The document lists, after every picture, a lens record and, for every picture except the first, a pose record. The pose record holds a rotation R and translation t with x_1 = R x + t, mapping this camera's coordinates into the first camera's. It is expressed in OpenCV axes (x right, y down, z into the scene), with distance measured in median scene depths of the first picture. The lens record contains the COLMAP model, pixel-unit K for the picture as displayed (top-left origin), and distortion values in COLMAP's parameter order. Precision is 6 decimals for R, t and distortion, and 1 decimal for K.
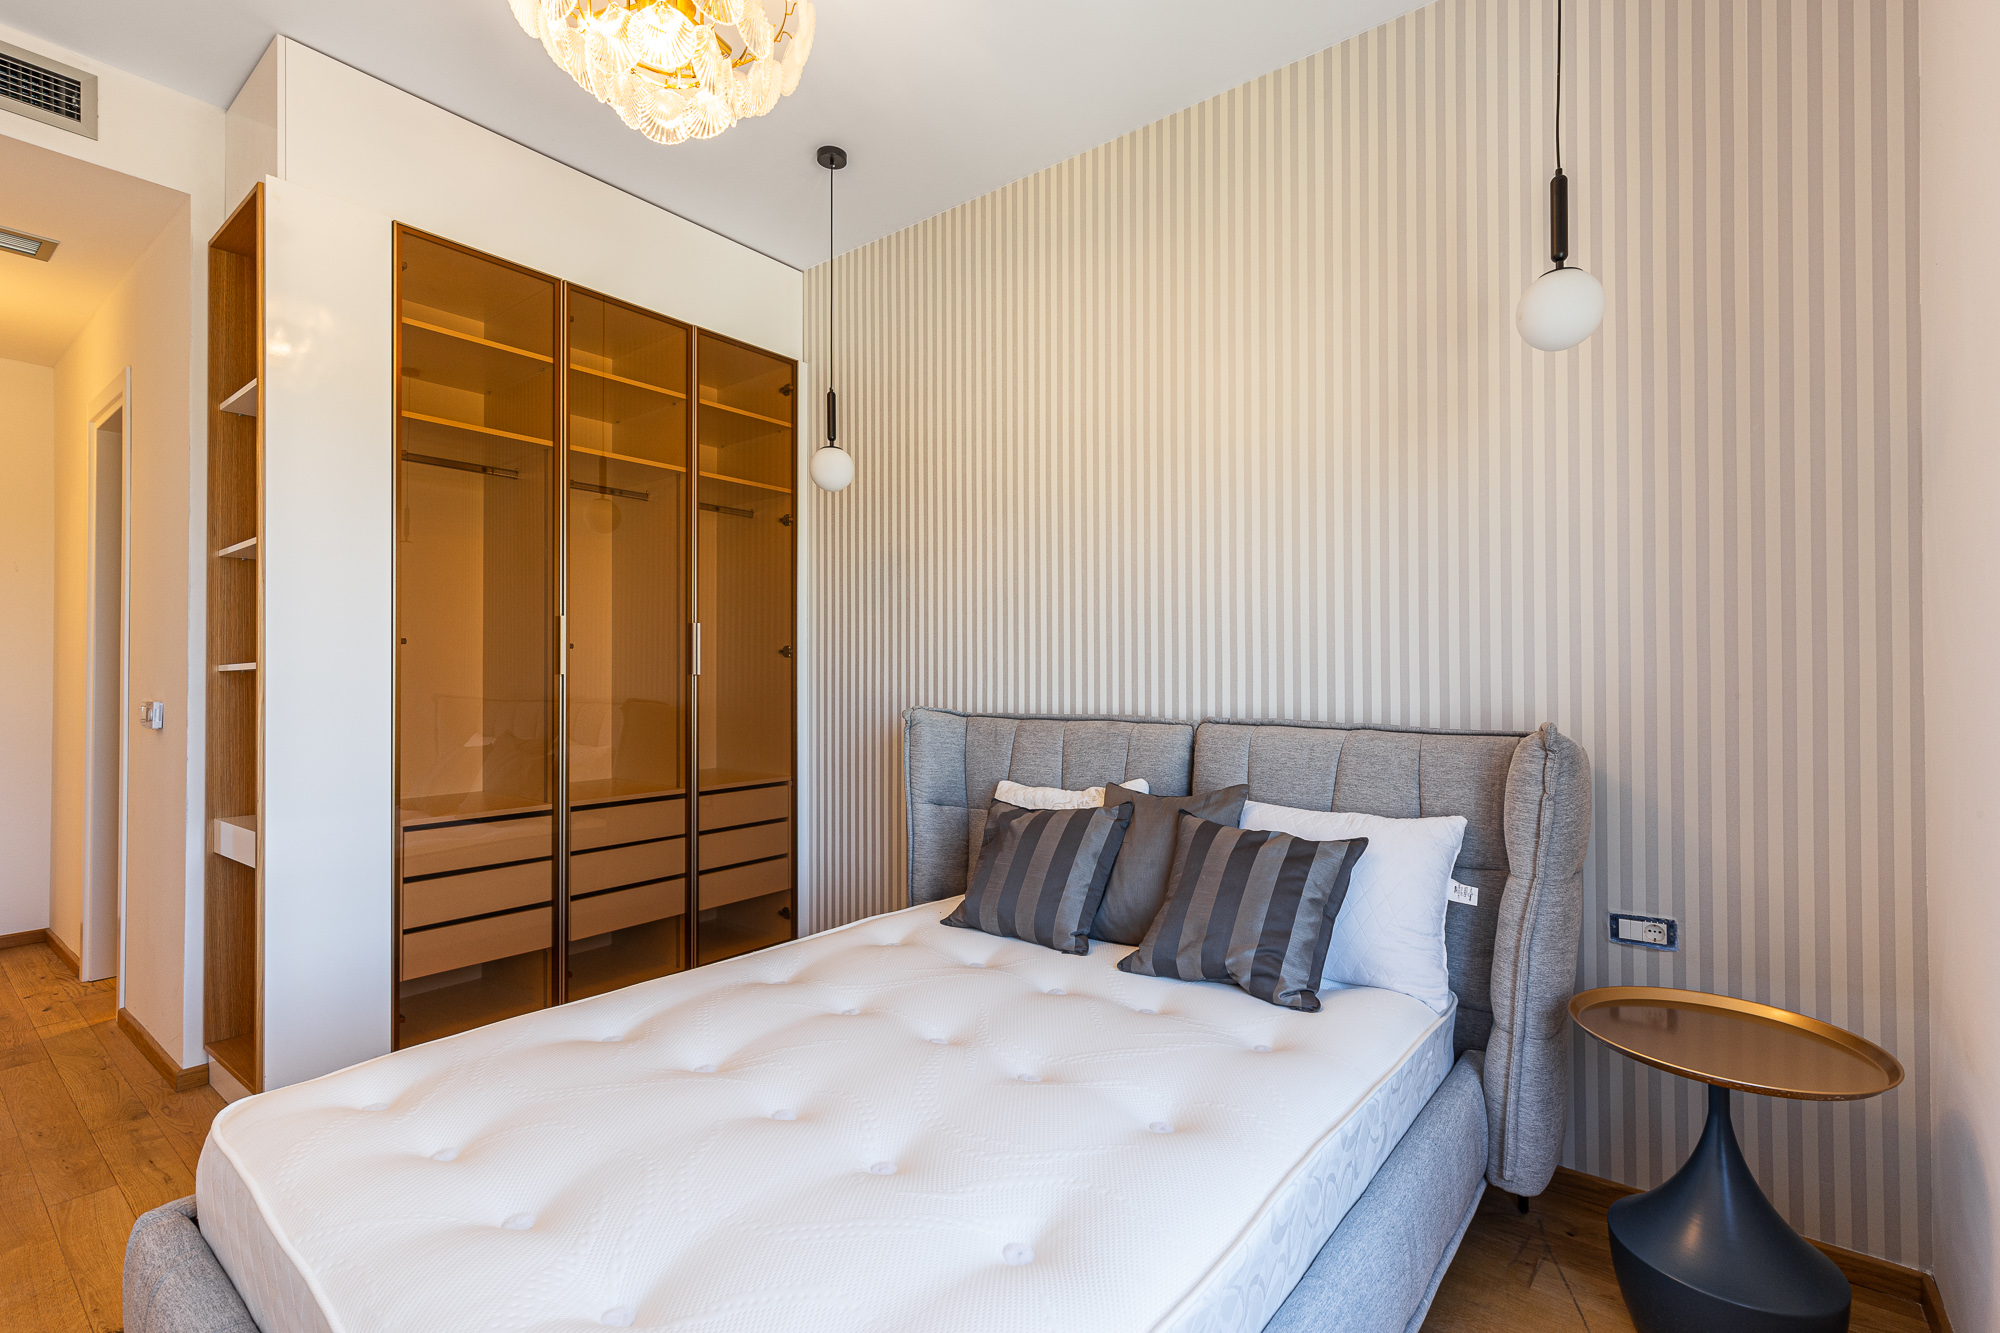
lens RADIAL K [[915.0, 0, 1017.0], [0, 915.0, 680.0], [0, 0, 1]] dist [0.010280, -0.000877]
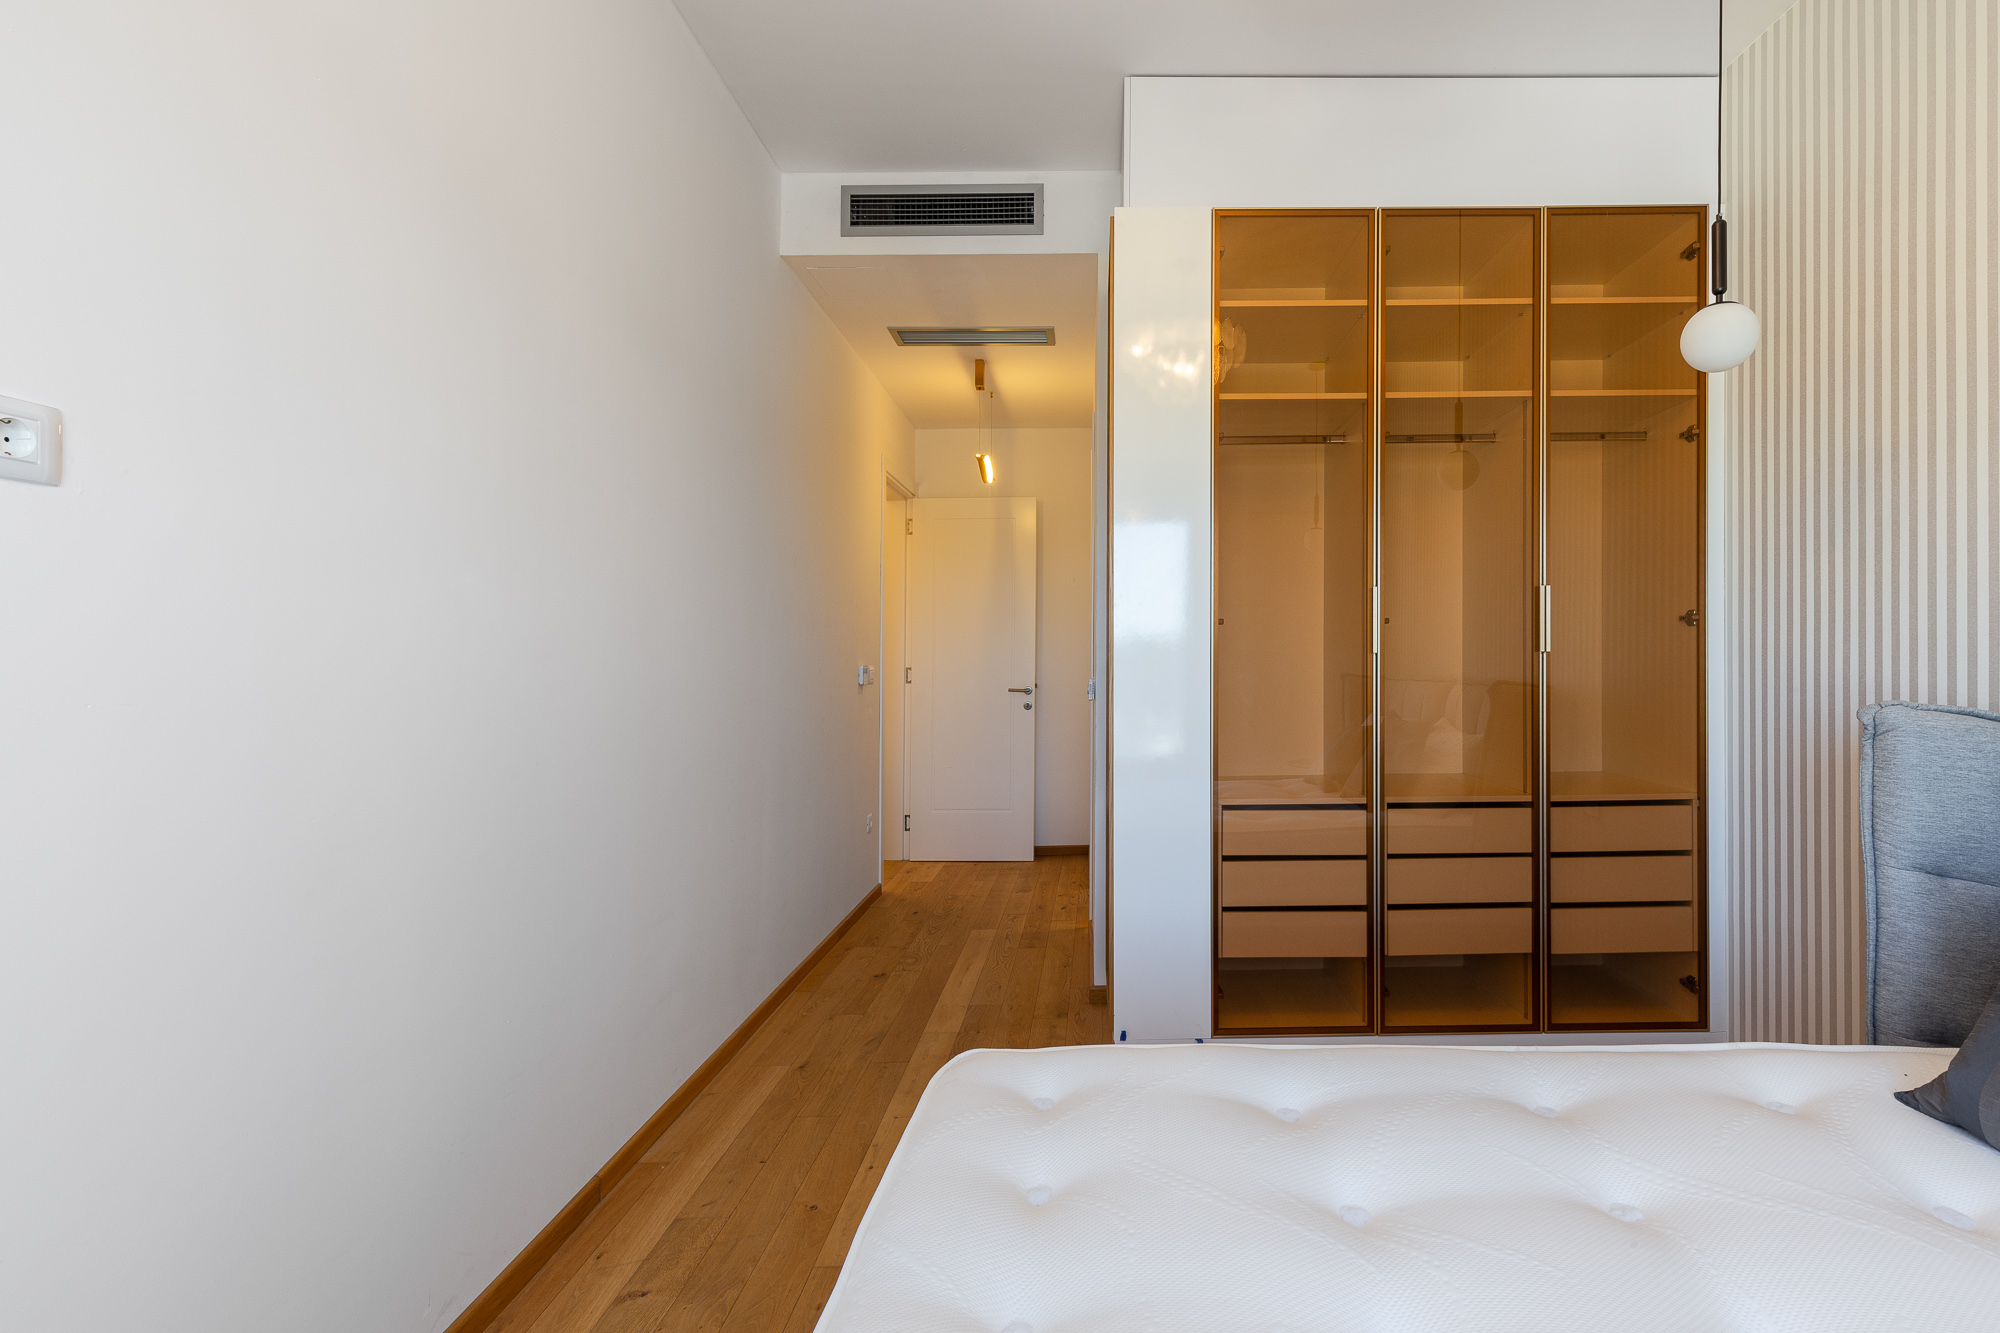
lens RADIAL K [[946.1, 0, 1094.4], [0, 946.1, 662.4], [0, 0, 1]] dist [0.002416, 0.000084]
pose [[0.609483, -0.001407, -0.792798, 0.061150], [0.004414, 0.999989, 0.001619, 0.000366], [0.792787, -0.004486, 0.609482, 0.217213]]
